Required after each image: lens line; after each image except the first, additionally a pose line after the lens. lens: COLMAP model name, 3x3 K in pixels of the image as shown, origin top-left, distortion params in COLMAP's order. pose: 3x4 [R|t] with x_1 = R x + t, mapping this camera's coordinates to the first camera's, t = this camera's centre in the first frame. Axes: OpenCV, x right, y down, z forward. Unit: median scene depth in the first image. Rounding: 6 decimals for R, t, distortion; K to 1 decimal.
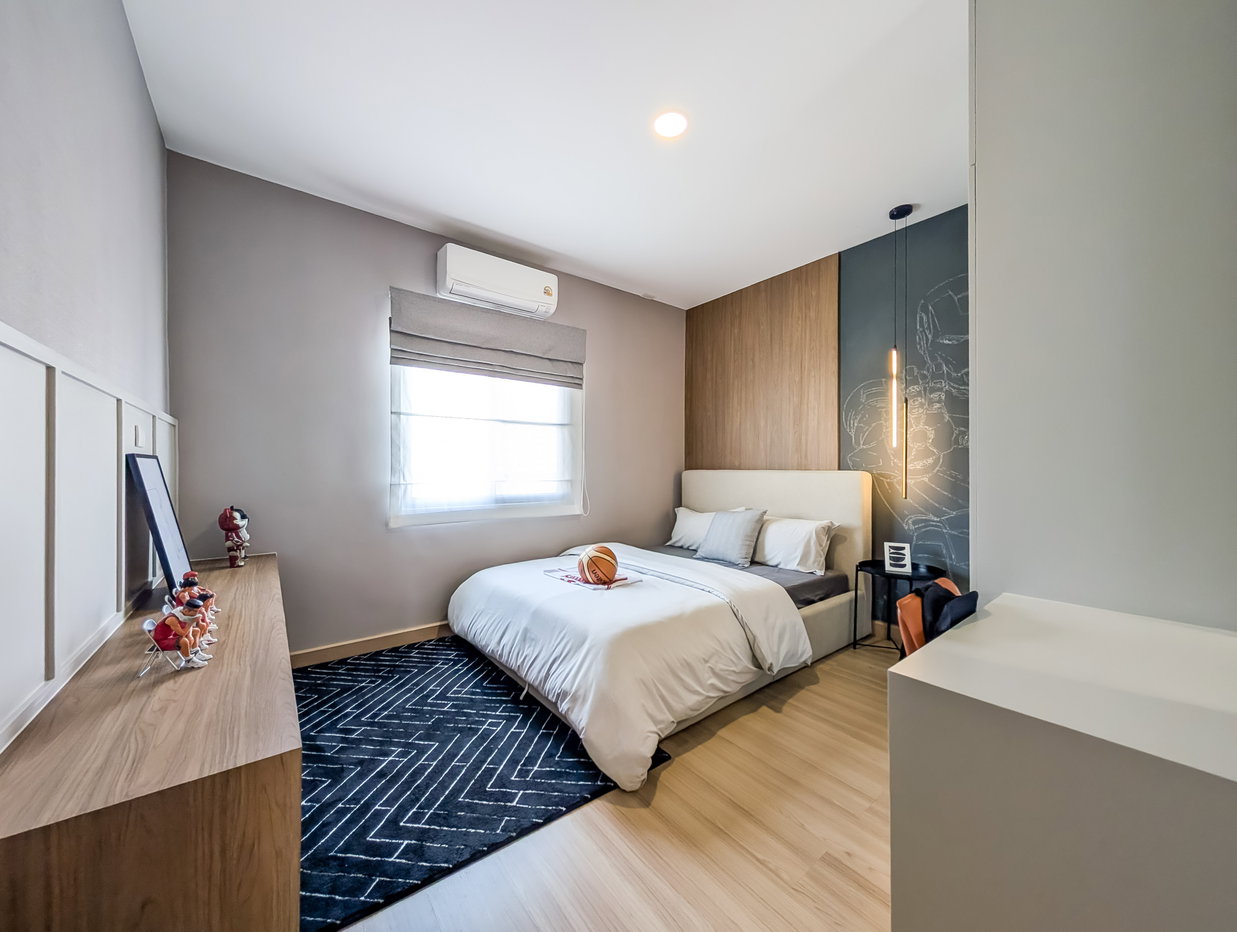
lens RADIAL K [[468.9, 0, 623.8], [0, 468.9, 467.8], [0, 0, 1]] dist [0.000075, -0.000208]
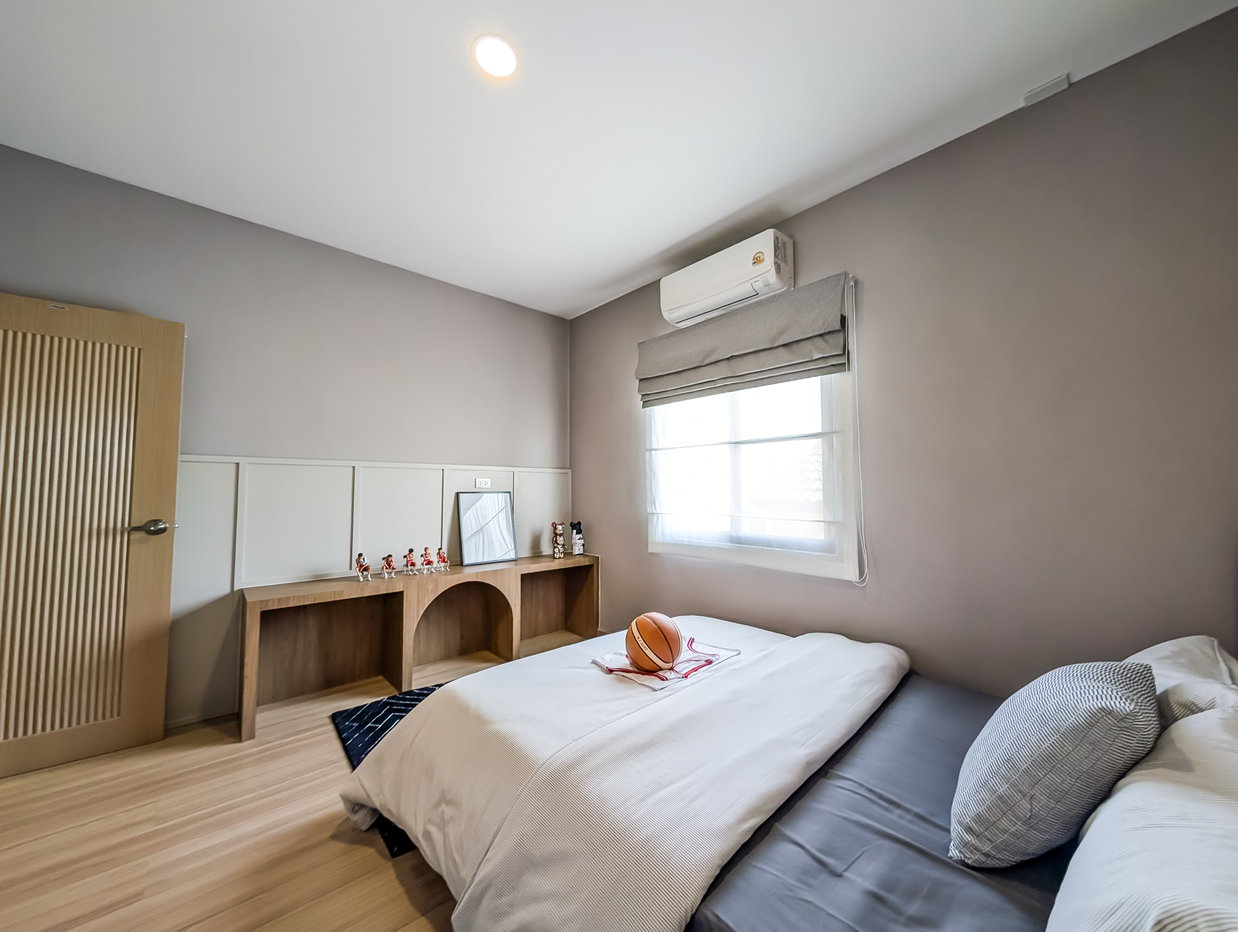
lens RADIAL K [[469.3, 0, 624.3], [0, 469.3, 467.8], [0, 0, 1]] dist [0.000075, -0.000208]
pose [[0.033084, -0.044305, -0.998470, 0.595261], [0.001186, 0.999018, -0.044290, -0.021596], [0.999452, 0.000281, 0.033104, 0.839572]]
